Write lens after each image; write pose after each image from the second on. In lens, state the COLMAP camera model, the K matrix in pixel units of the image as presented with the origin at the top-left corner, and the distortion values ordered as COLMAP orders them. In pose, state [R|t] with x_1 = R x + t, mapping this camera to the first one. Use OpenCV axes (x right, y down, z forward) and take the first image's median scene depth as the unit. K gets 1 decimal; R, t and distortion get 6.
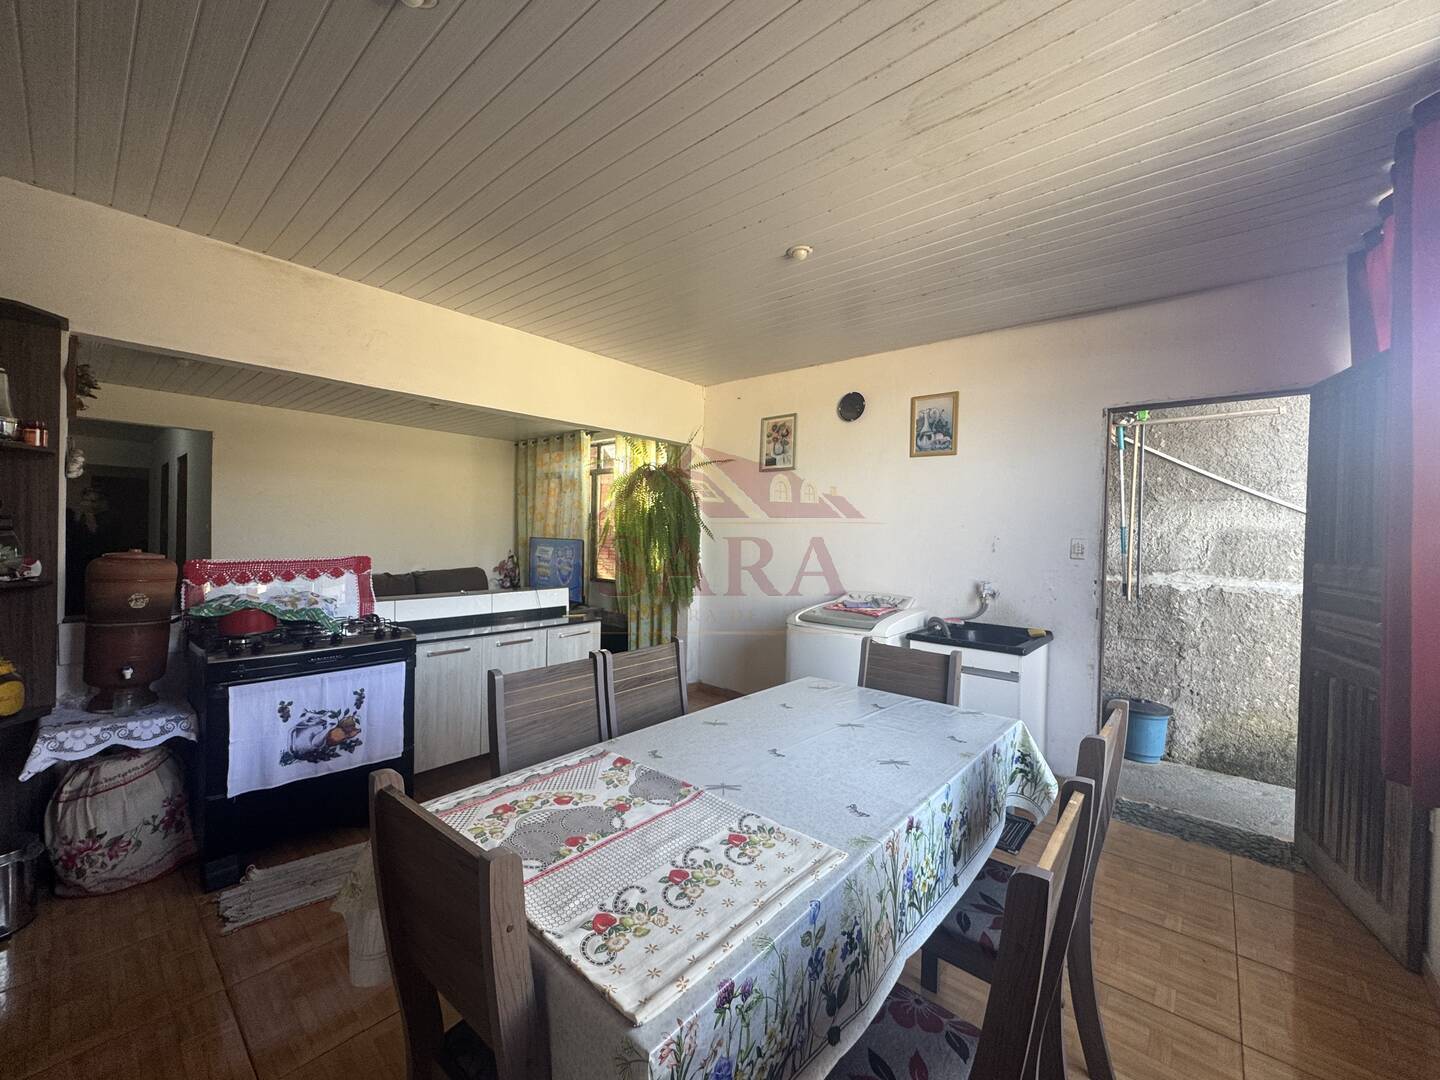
lens RADIAL K [[576.5, 0, 718.5], [0, 576.5, 537.1], [0, 0, 1]] dist [-0.003144, -0.000079]
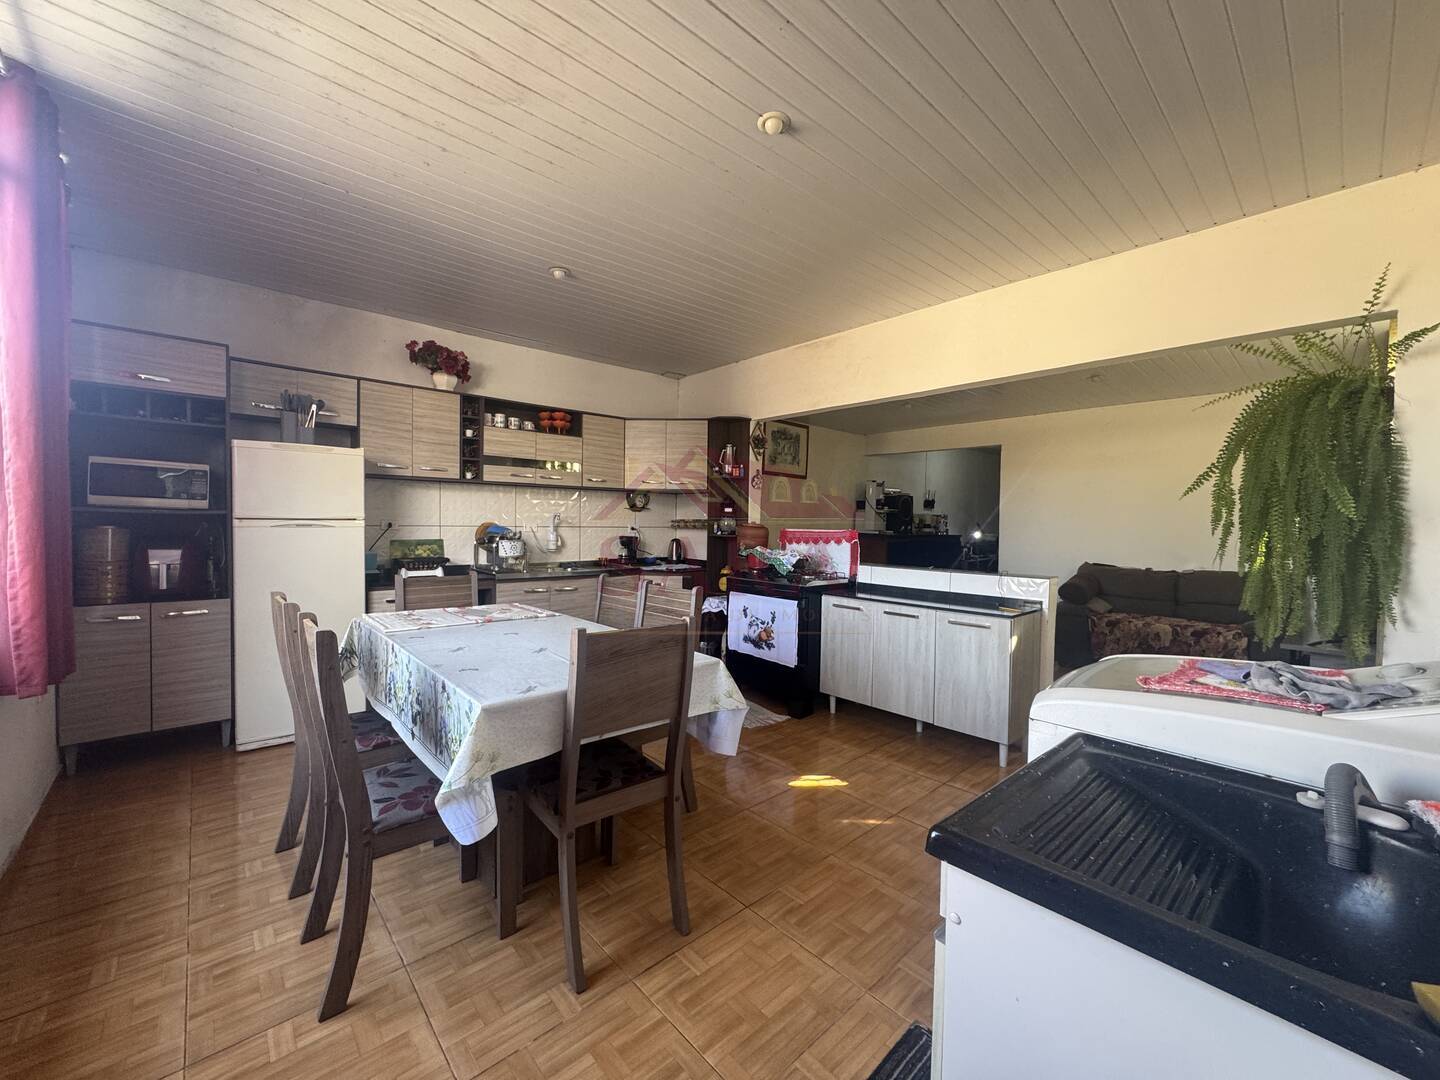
lens RADIAL K [[576.5, 0, 717.0], [0, 576.5, 542.5], [0, 0, 1]] dist [-0.003144, -0.000079]
pose [[-0.113718, 0.006504, -0.993492, 0.926389], [-0.033580, 0.999382, 0.010386, 0.072079], [0.992945, 0.034542, -0.113430, 1.030946]]
